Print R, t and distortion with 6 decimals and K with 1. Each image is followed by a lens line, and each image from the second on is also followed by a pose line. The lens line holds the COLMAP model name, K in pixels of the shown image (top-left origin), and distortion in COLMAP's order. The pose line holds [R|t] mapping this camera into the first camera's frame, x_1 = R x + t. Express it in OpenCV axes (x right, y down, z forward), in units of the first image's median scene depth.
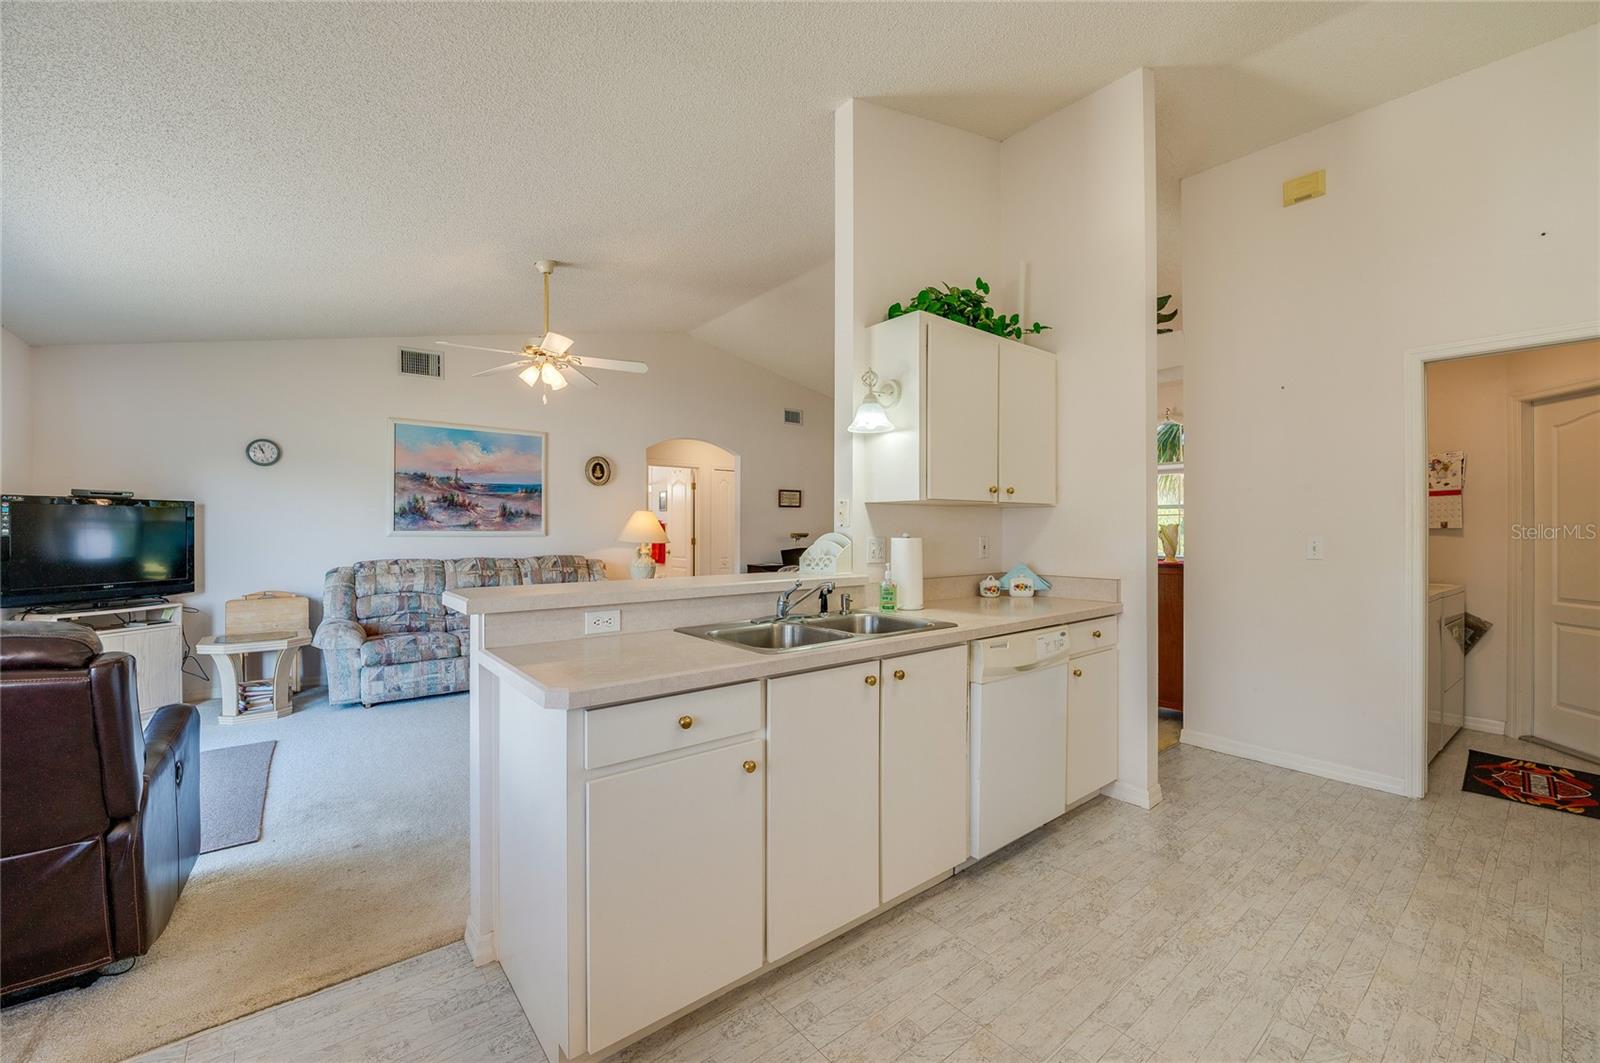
lens RADIAL K [[645.5, 0, 802.6], [0, 645.5, 530.9], [0, 0, 1]] dist [-0.013314, 0.000009]
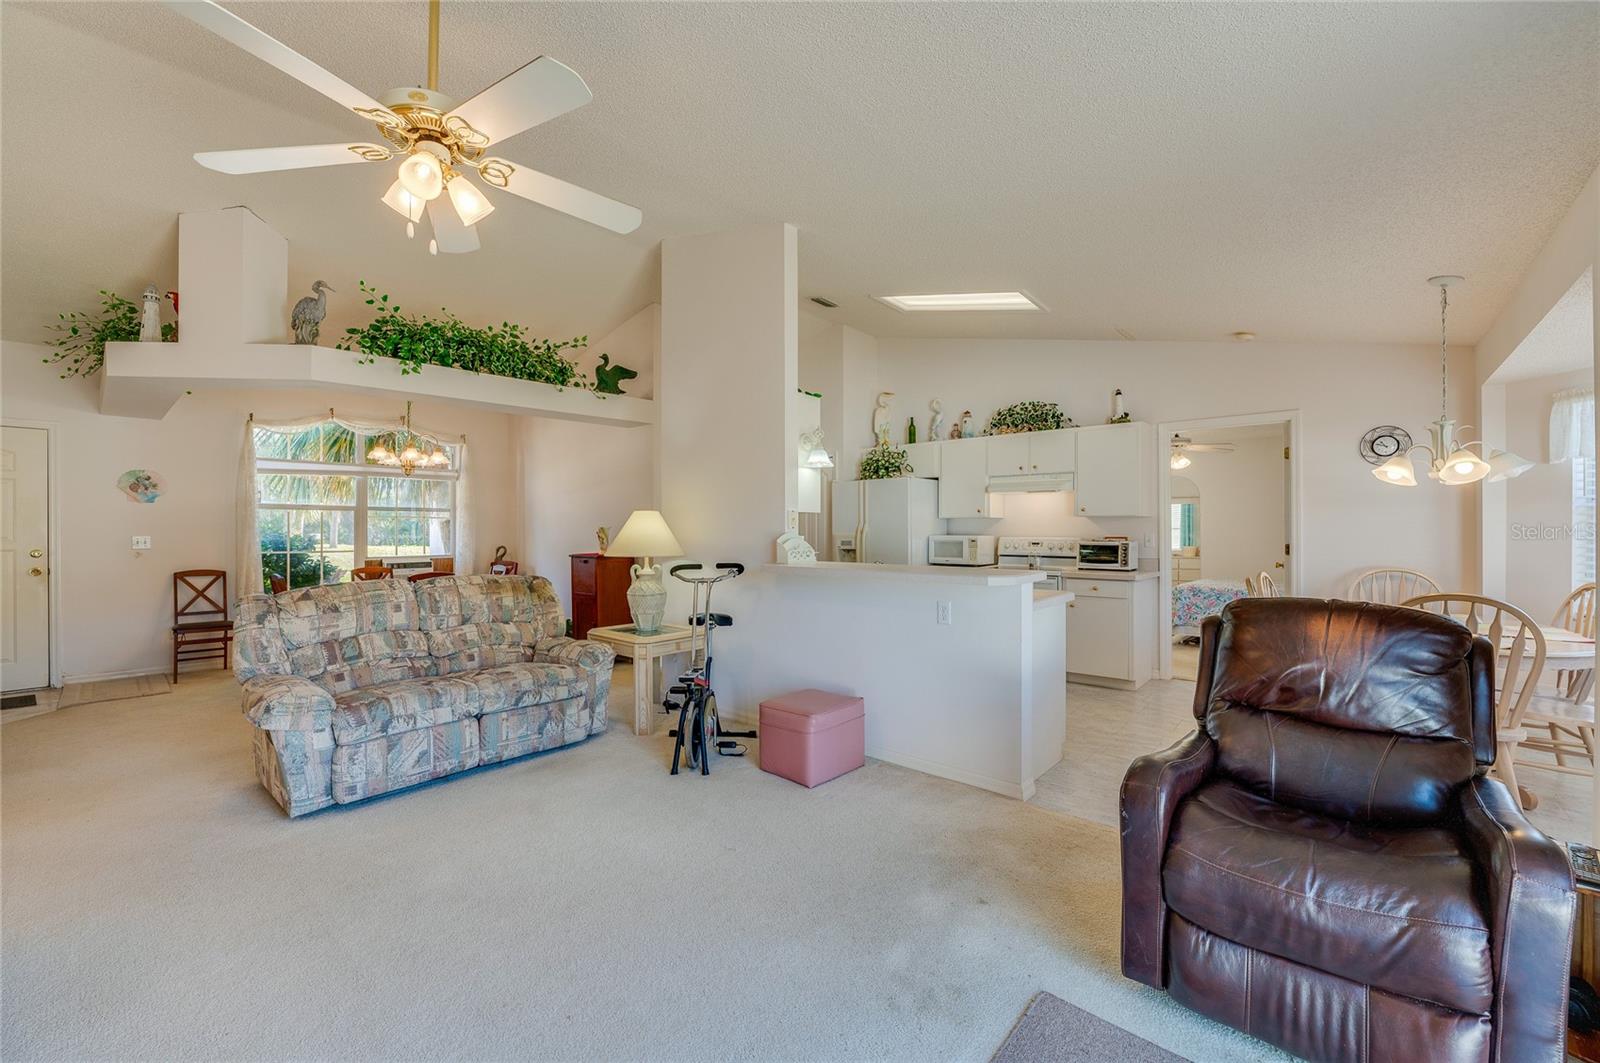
lens RADIAL K [[645.5, 0, 802.6], [0, 645.5, 530.9], [0, 0, 1]] dist [-0.013314, 0.000009]
pose [[-0.185515, -0.000920, 0.982641, -0.676755], [0.003699, 0.999992, 0.001635, -0.001872], [-0.982634, 0.003938, -0.185510, 0.630832]]
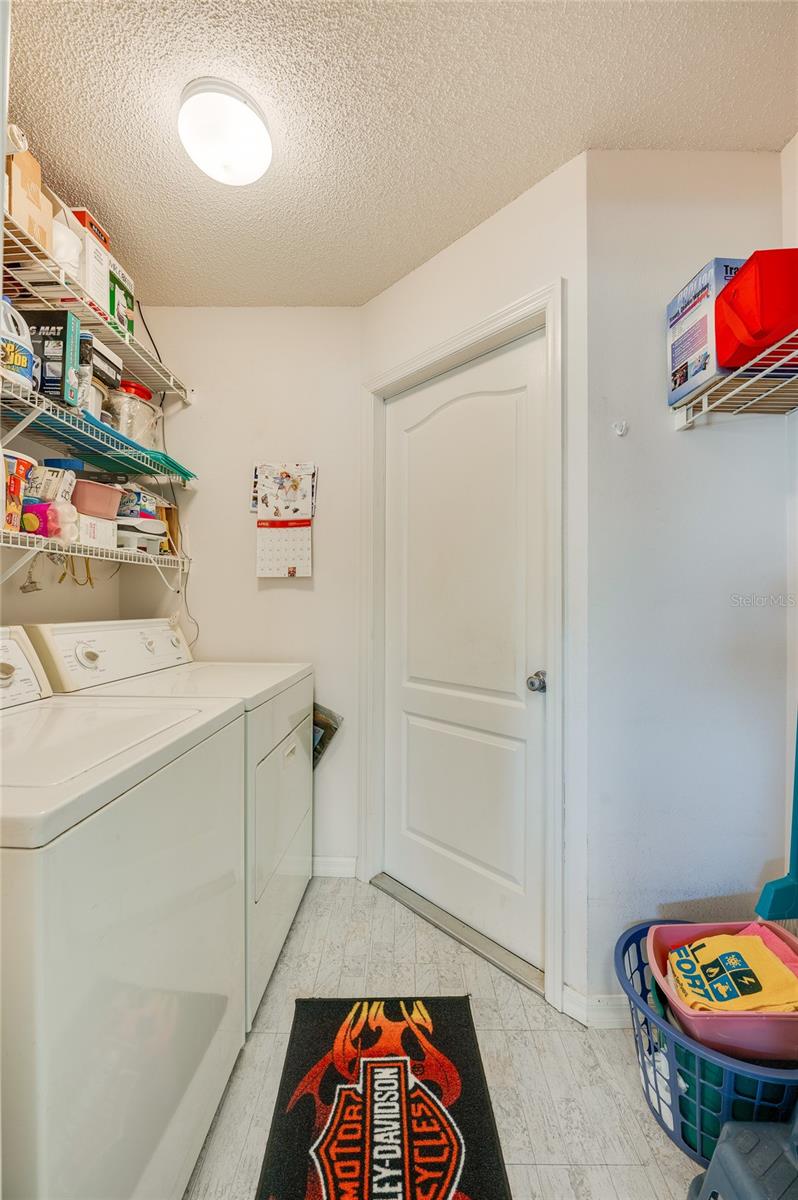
lens RADIAL K [[490.6, 0, 399.0], [0, 490.6, 600.0], [0, 0, 1]] dist [0.000619, 0.000046]
pose [[0.643866, 0.004756, 0.765124, 0.501795], [-0.003449, 0.999989, -0.003314, 0.015293], [-0.765131, -0.000505, 0.643875, 0.428301]]
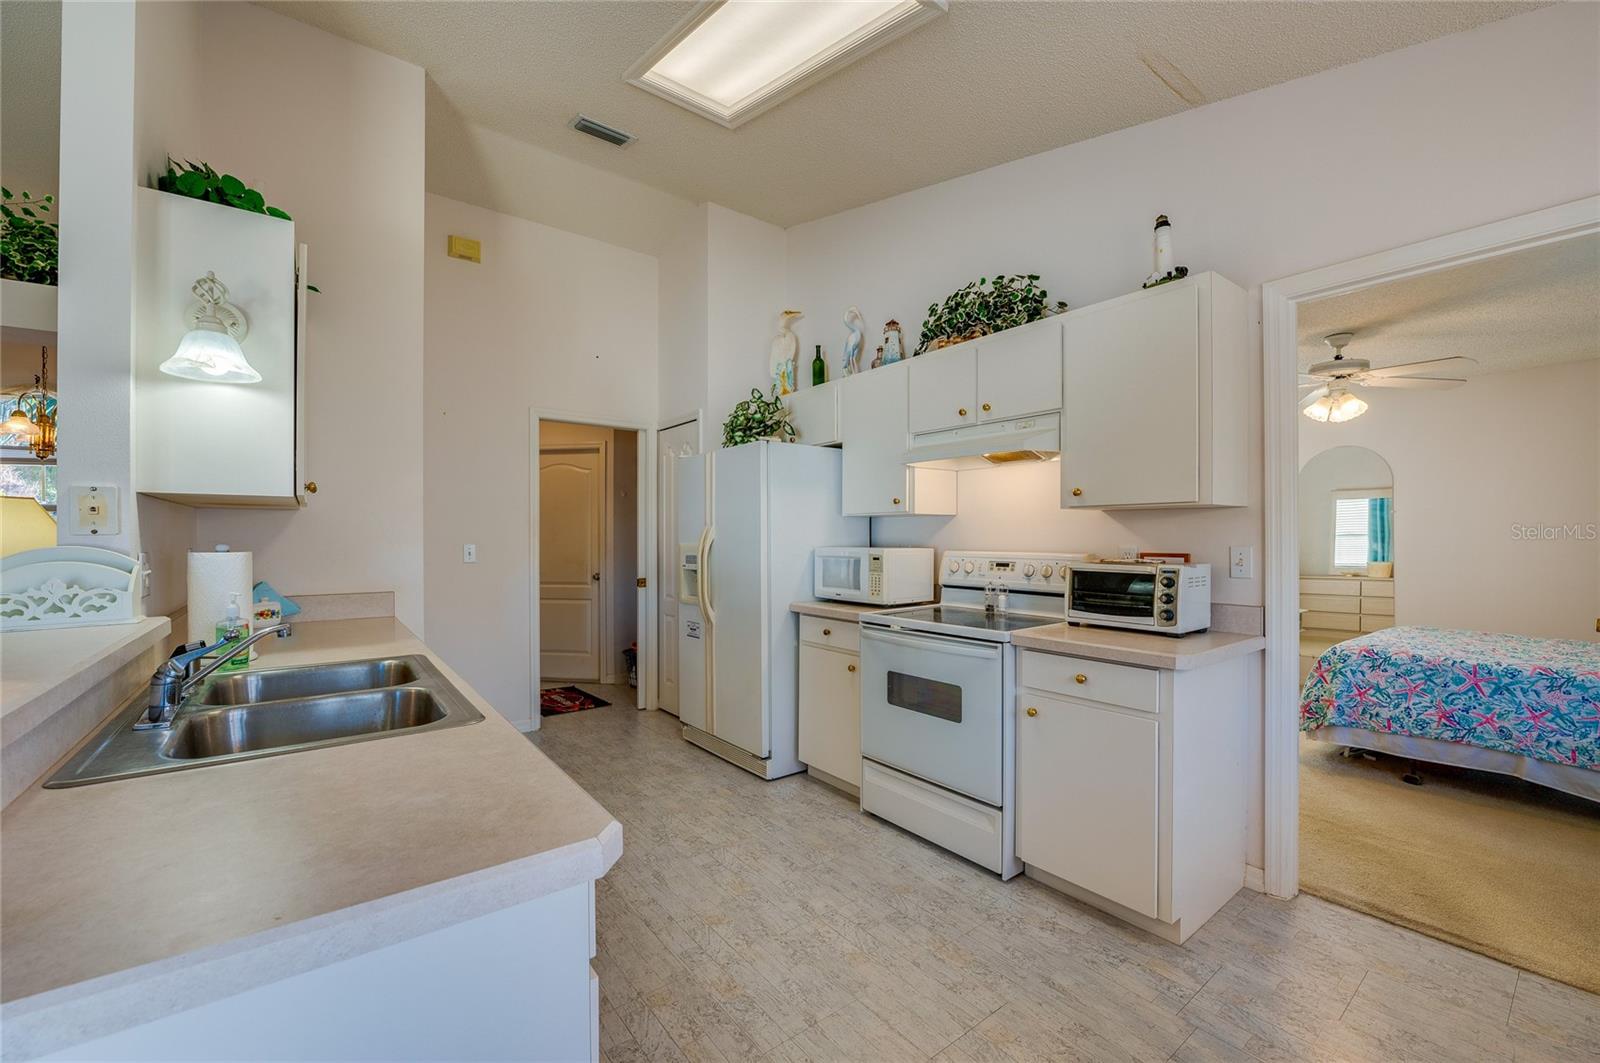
lens RADIAL K [[643.1, 0, 804.3], [0, 643.1, 540.9], [0, 0, 1]] dist [-0.013662, 0.000314]
pose [[0.018098, -0.005523, 0.999821, -0.230179], [0.003119, 0.999980, 0.005468, -0.000942], [-0.999831, 0.003020, 0.018115, 0.204119]]
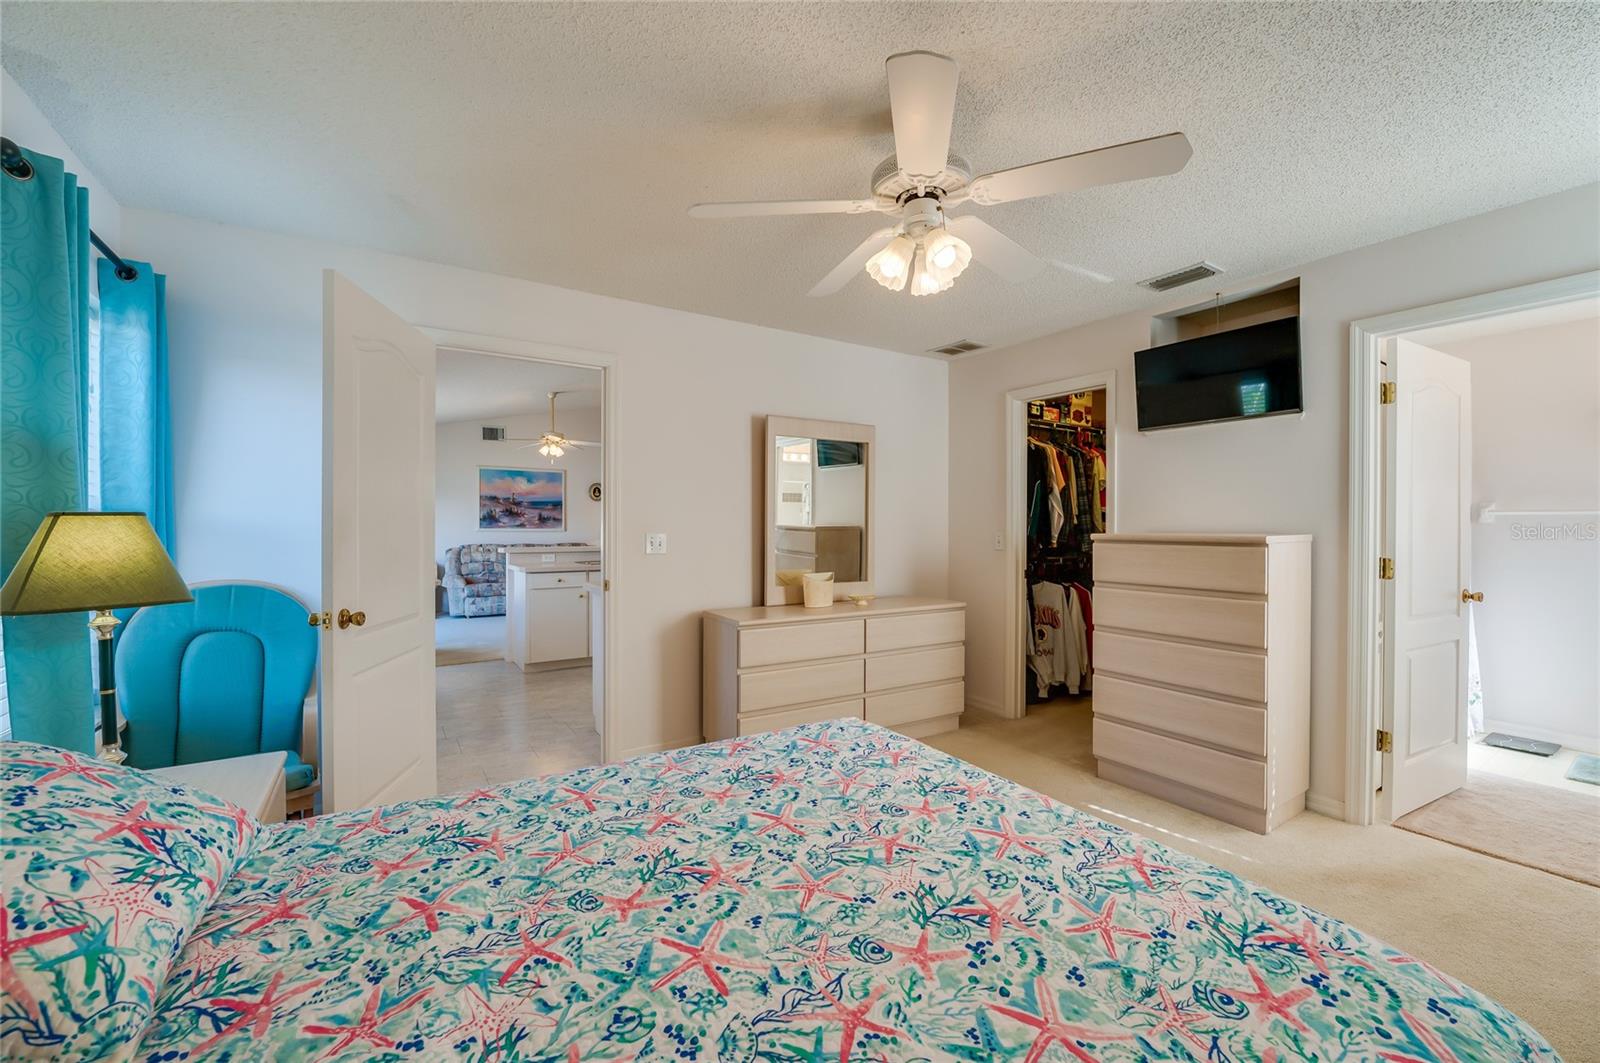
lens RADIAL K [[645.5, 0, 802.6], [0, 645.5, 530.9], [0, 0, 1]] dist [-0.013314, 0.000009]
pose [[0.995379, -0.003094, -0.095972, 0.427391], [0.003434, 0.999988, 0.003380, 0.003438], [0.095960, -0.003693, 0.995378, -0.691936]]
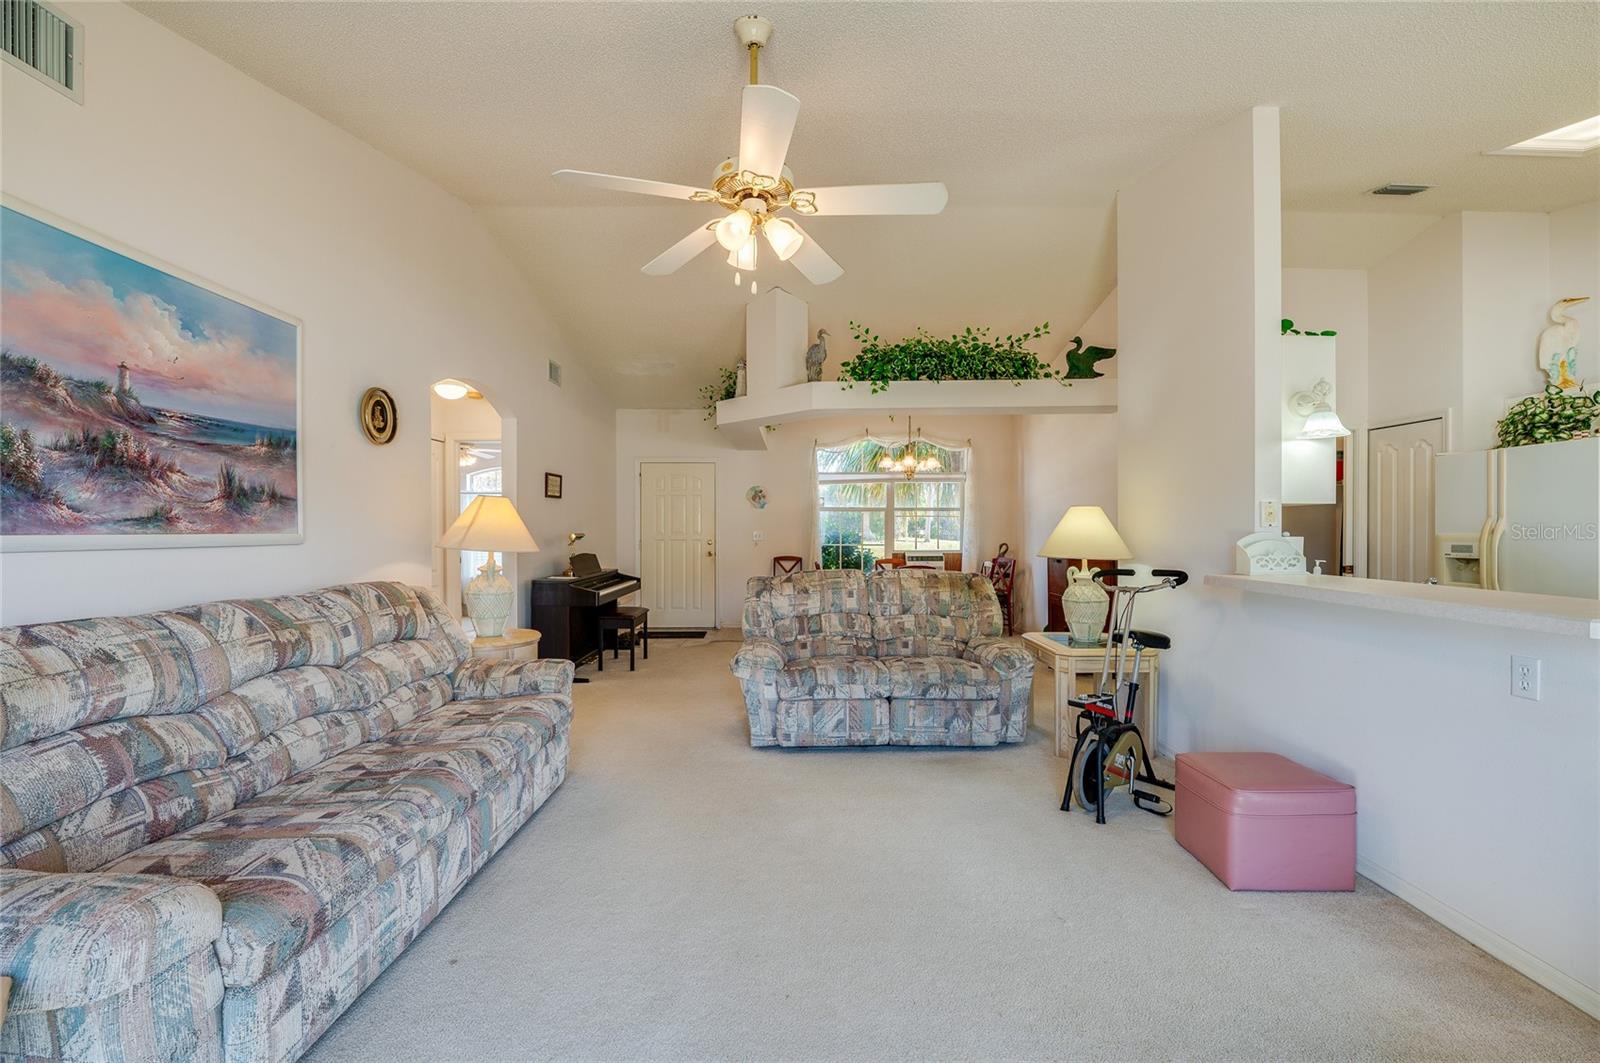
lens RADIAL K [[645.5, 0, 802.6], [0, 645.5, 530.9], [0, 0, 1]] dist [-0.013314, 0.000009]
pose [[0.615325, -0.004130, 0.788263, -0.603626], [0.001917, 0.999991, 0.003743, -0.002483], [-0.788271, -0.000793, 0.615328, 0.486855]]
